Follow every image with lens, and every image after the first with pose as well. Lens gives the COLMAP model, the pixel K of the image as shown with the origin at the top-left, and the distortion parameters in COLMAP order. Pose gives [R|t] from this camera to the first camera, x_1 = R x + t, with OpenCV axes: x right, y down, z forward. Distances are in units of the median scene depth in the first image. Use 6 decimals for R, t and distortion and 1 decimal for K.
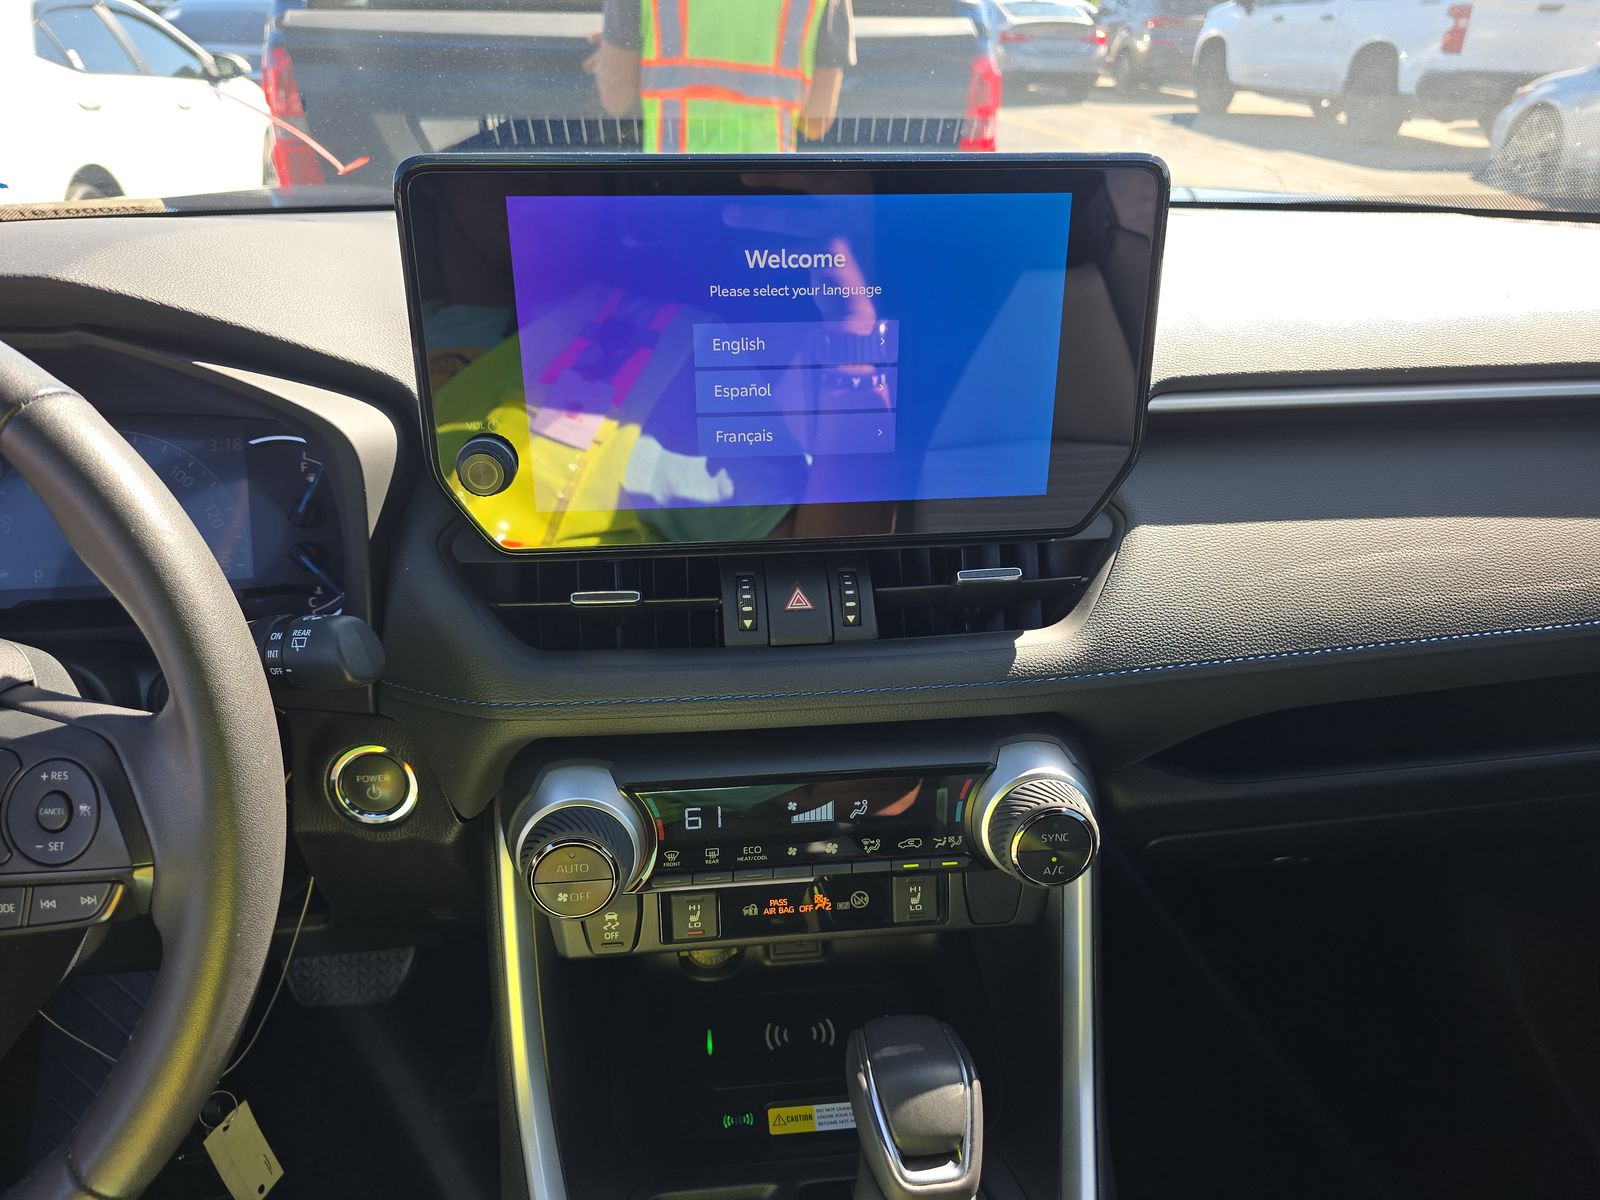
lens RADIAL K [[1118.9, 0, 797.3], [0, 1118.9, 605.8], [0, 0, 1]] dist [0.023750, -0.036304]
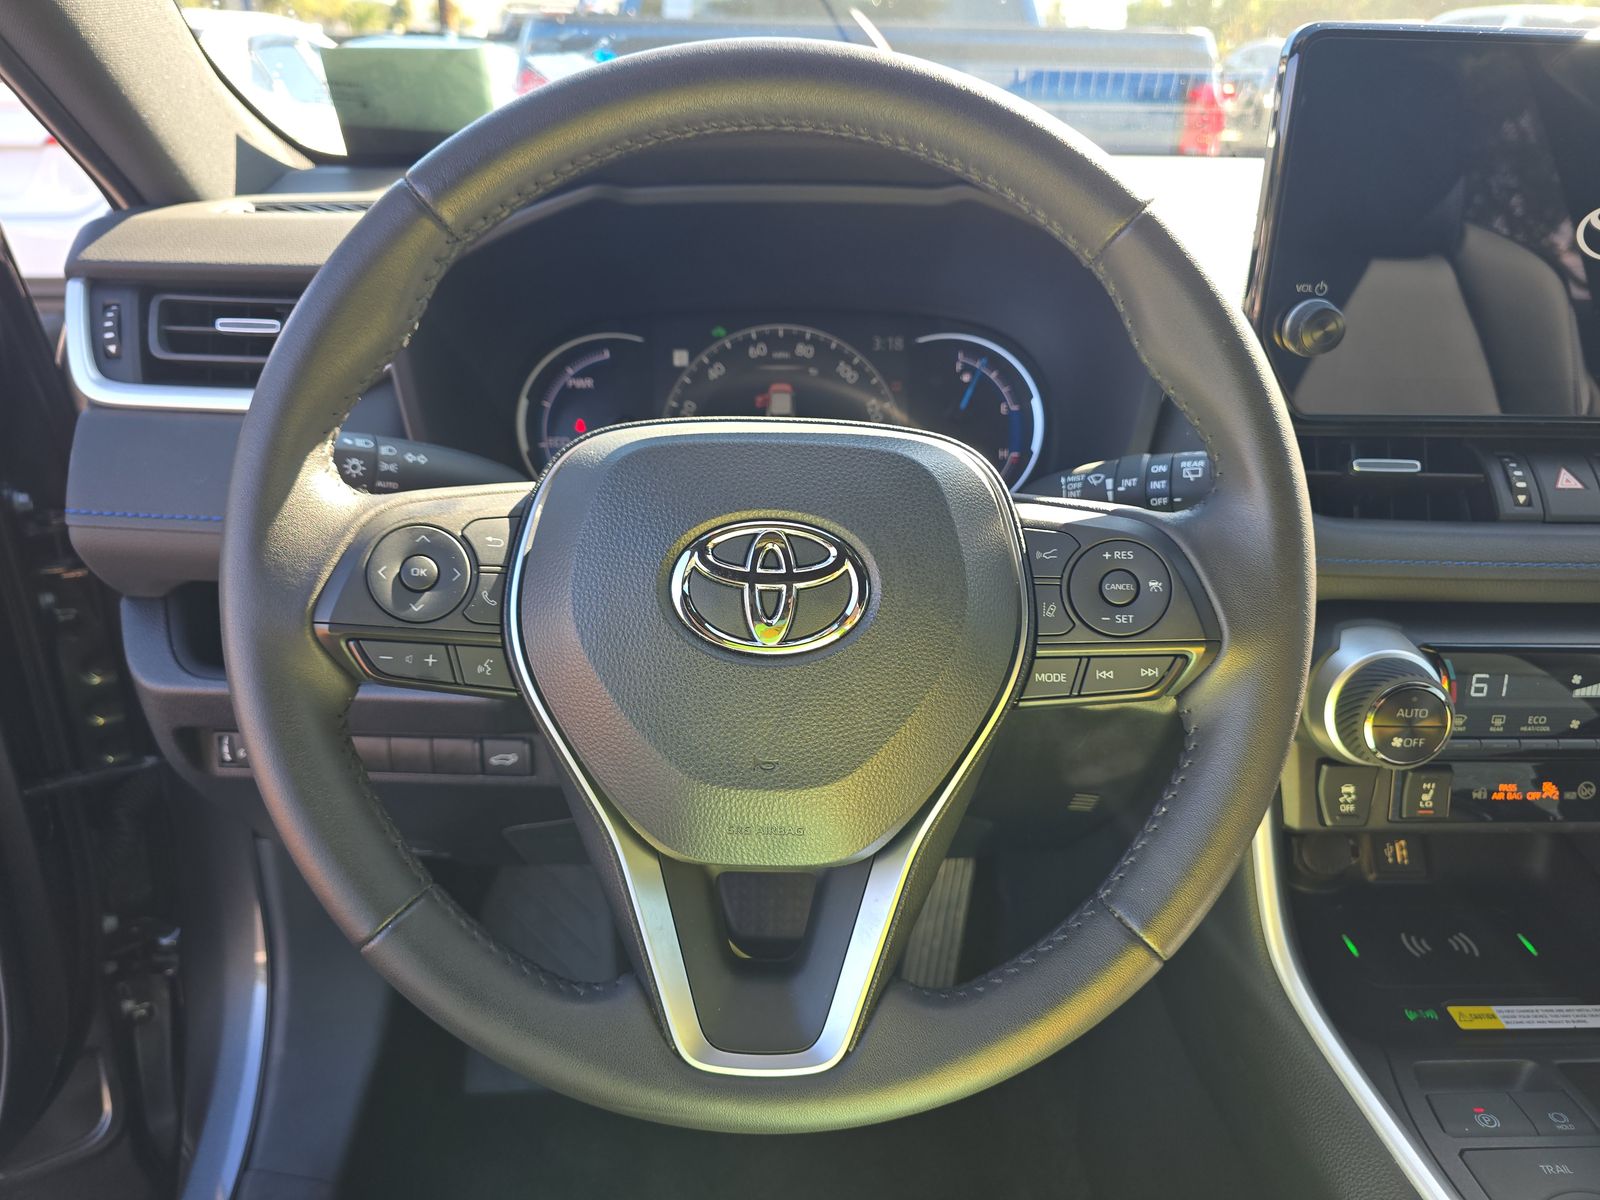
lens RADIAL K [[1118.9, 0, 799.7], [0, 1118.9, 590.4], [0, 0, 1]] dist [0.023750, -0.036304]
pose [[0.995336, 0.039242, -0.088126, -0.594467], [-0.043015, 0.998219, -0.041330, 0.166157], [0.086347, 0.044928, 0.995252, -0.062503]]
